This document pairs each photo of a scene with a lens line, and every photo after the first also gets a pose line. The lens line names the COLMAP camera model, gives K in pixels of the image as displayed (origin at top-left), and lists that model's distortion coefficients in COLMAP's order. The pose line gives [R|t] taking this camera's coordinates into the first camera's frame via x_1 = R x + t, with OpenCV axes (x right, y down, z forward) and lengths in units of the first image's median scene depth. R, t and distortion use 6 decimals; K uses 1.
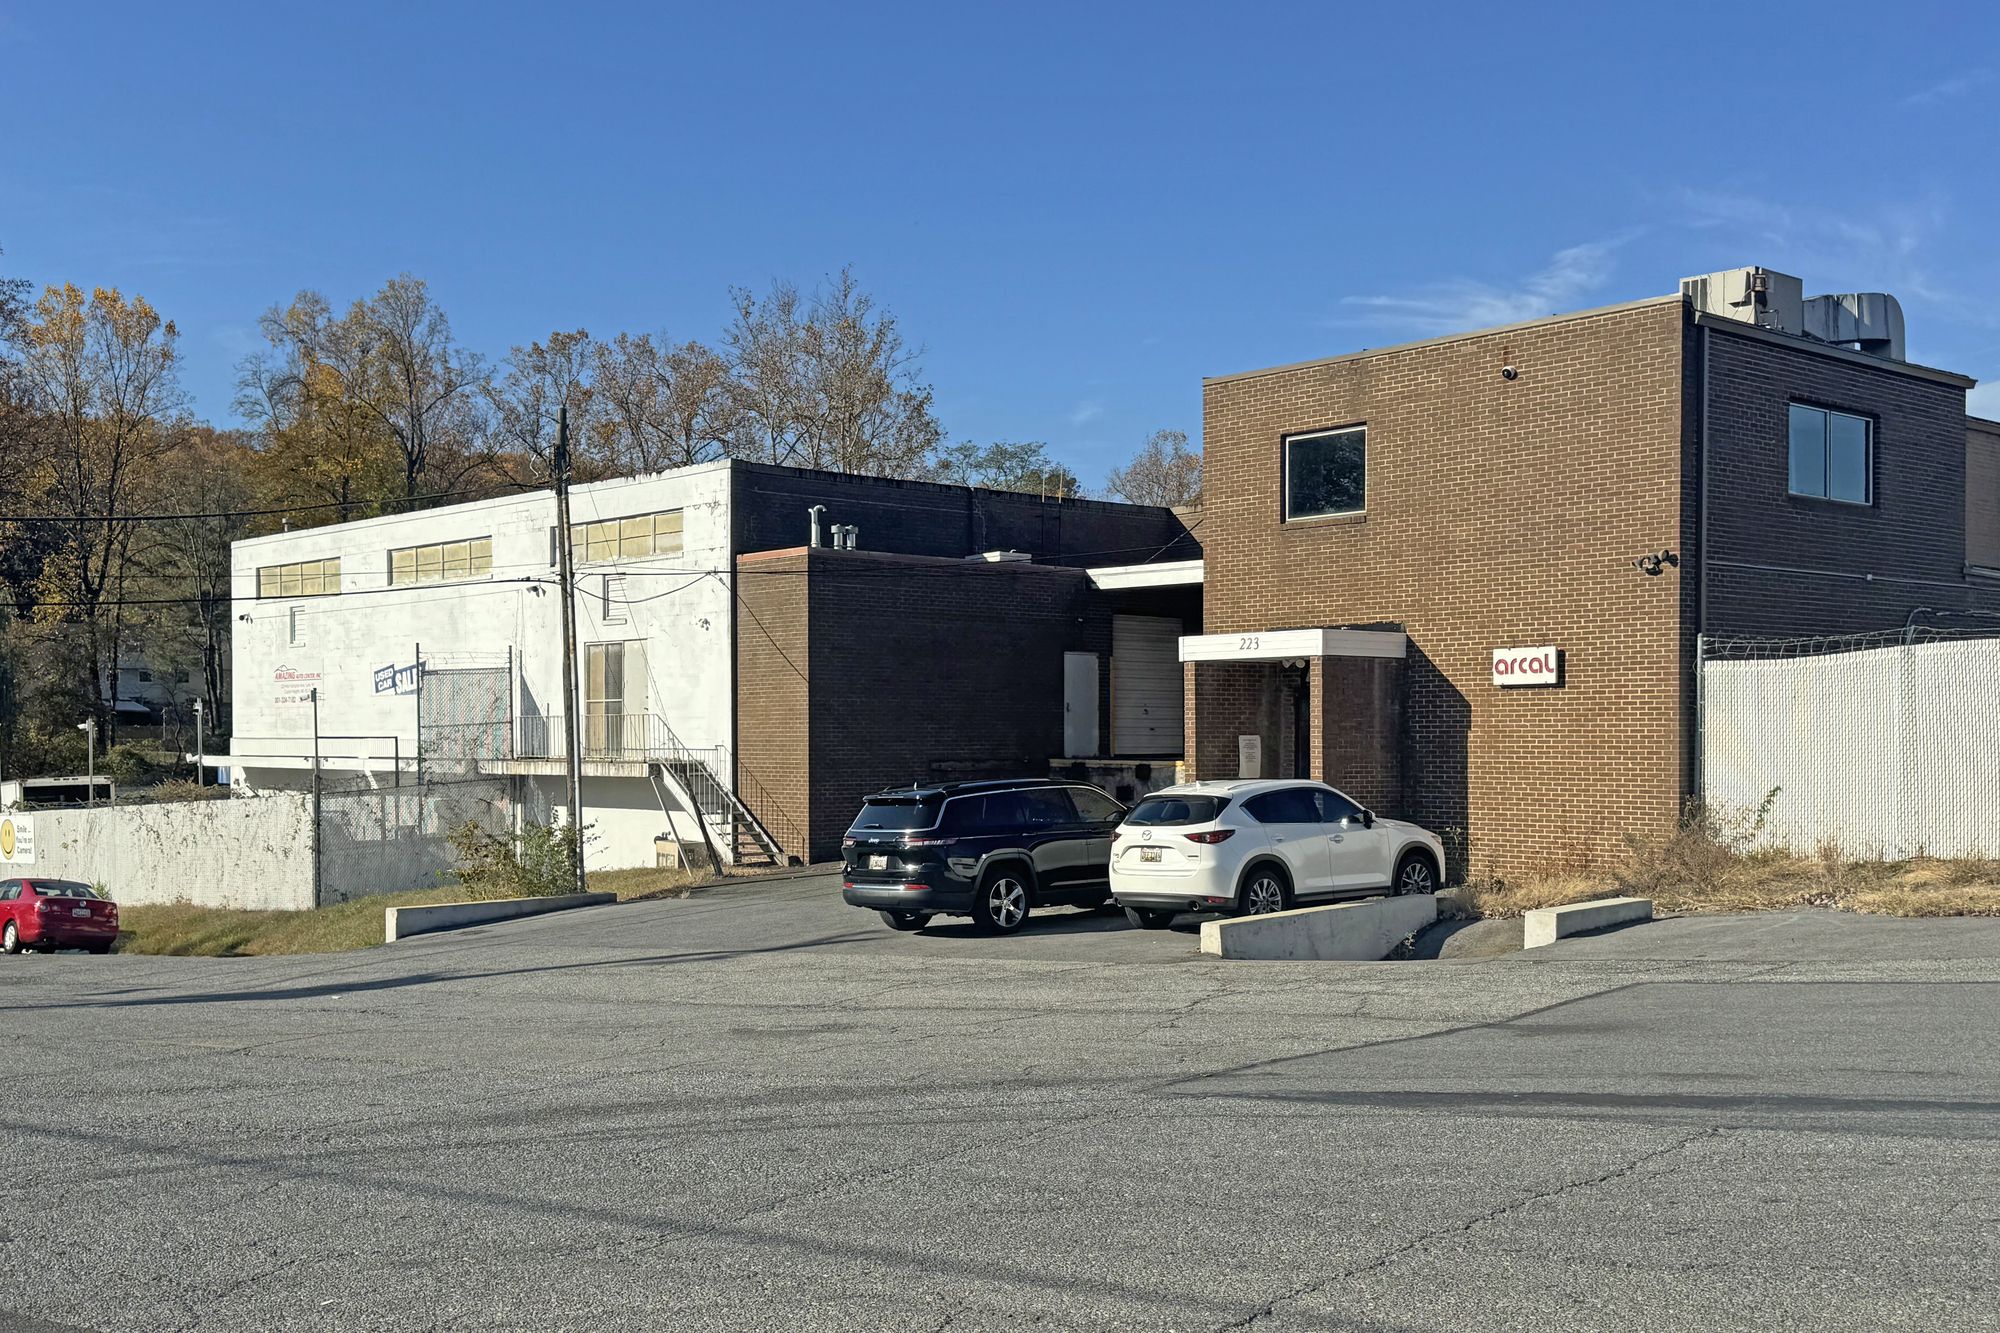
lens RADIAL K [[2172.1, 0, 997.7], [0, 2172.1, 730.6], [0, 0, 1]] dist [0.029914, 0.000000]
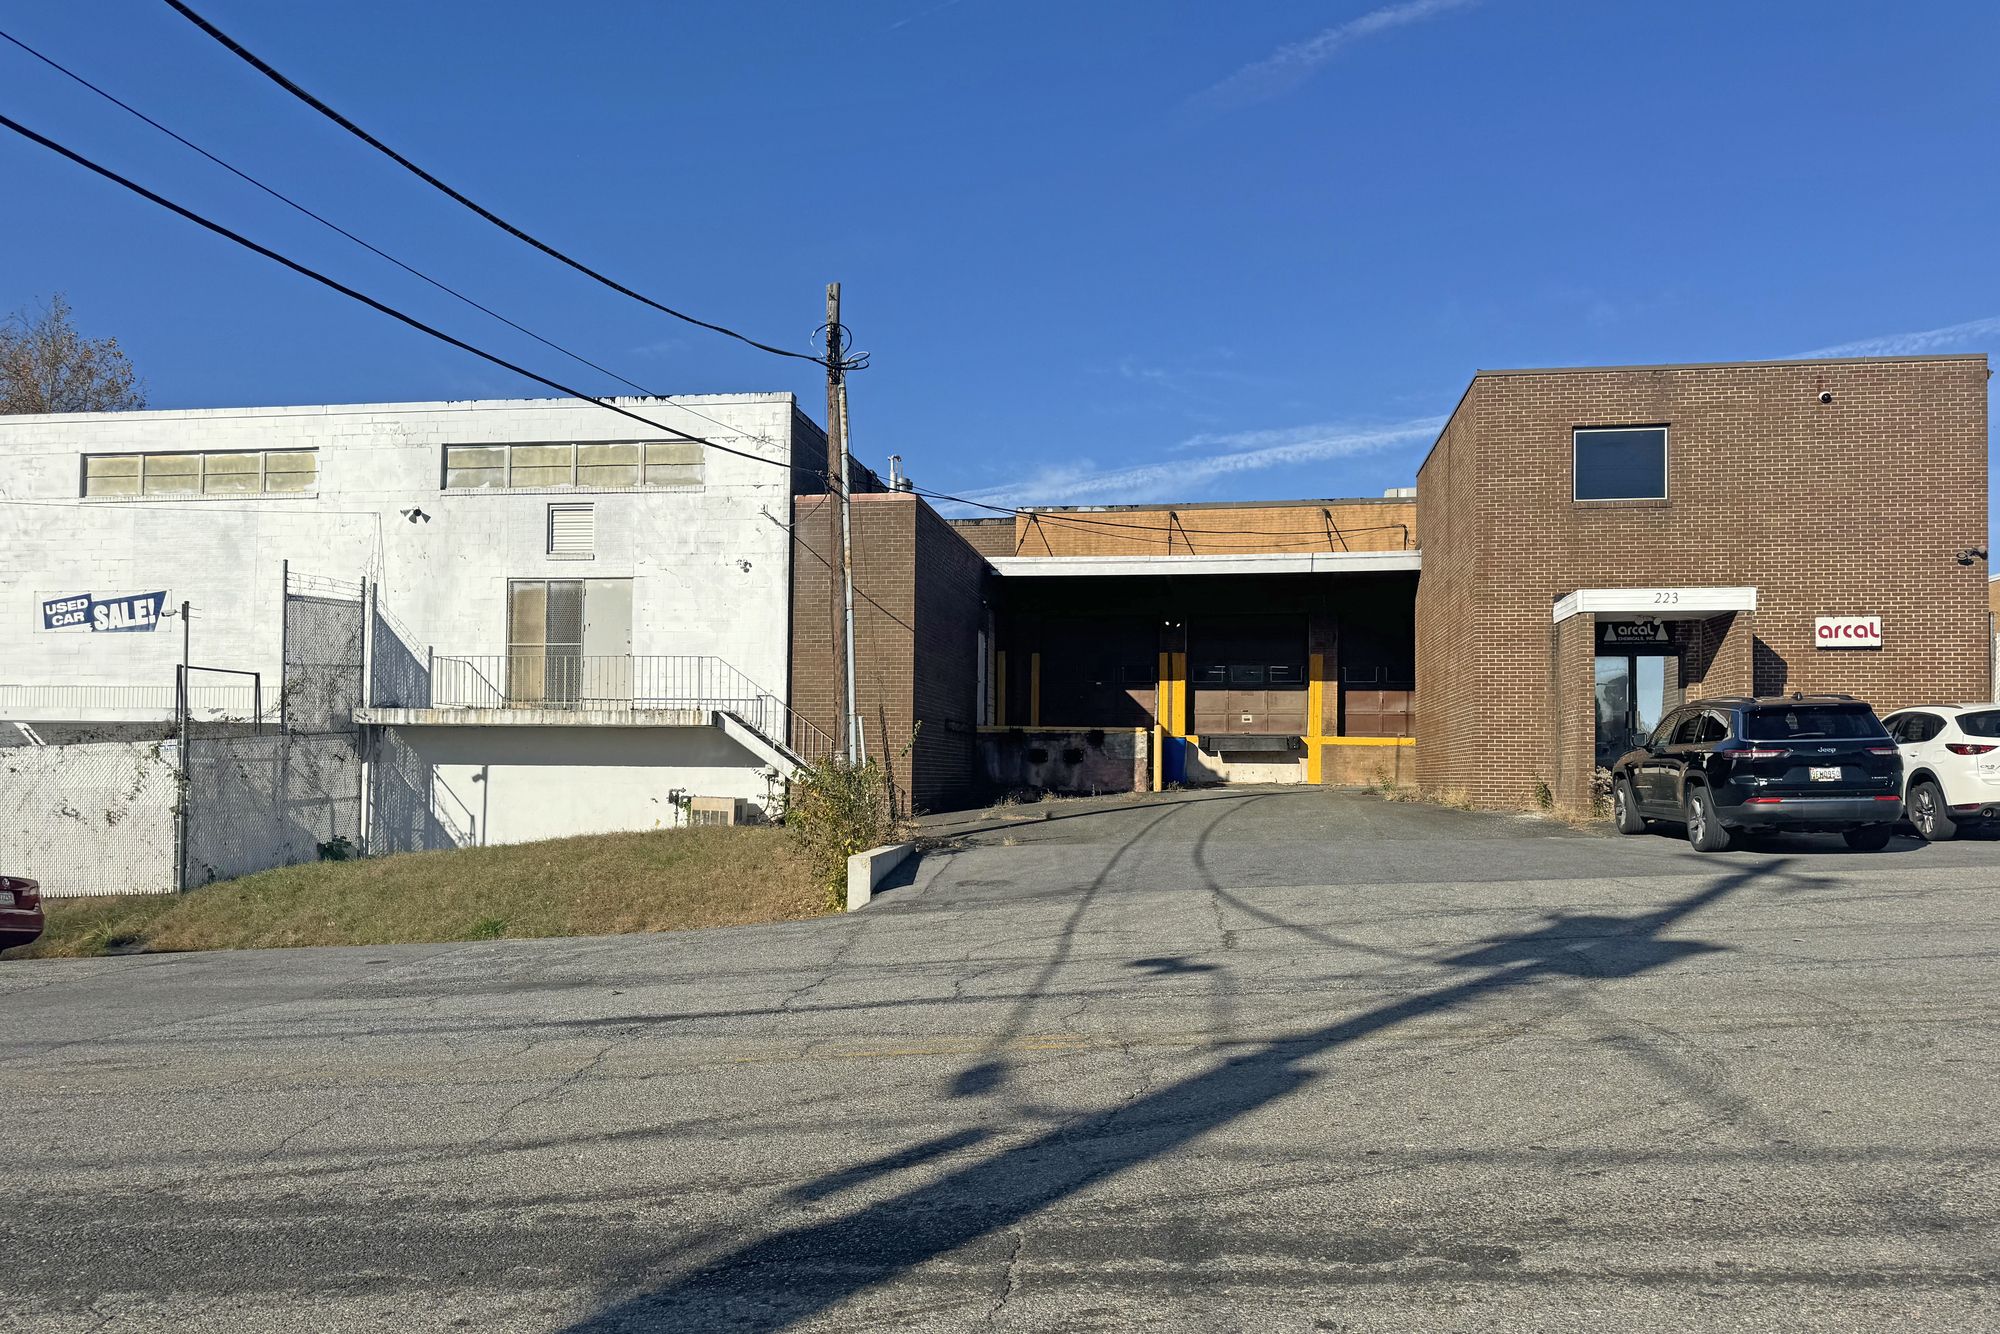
lens RADIAL K [[1469.4, 0, 1068.2], [0, 1469.4, 733.1], [0, 0, 1]] dist [0.059243, -0.074428]
pose [[0.772810, 0.031477, 0.633857, -0.416439], [-0.014596, 0.999387, -0.031833, 0.040240], [-0.634470, 0.015349, 0.772795, 0.415380]]
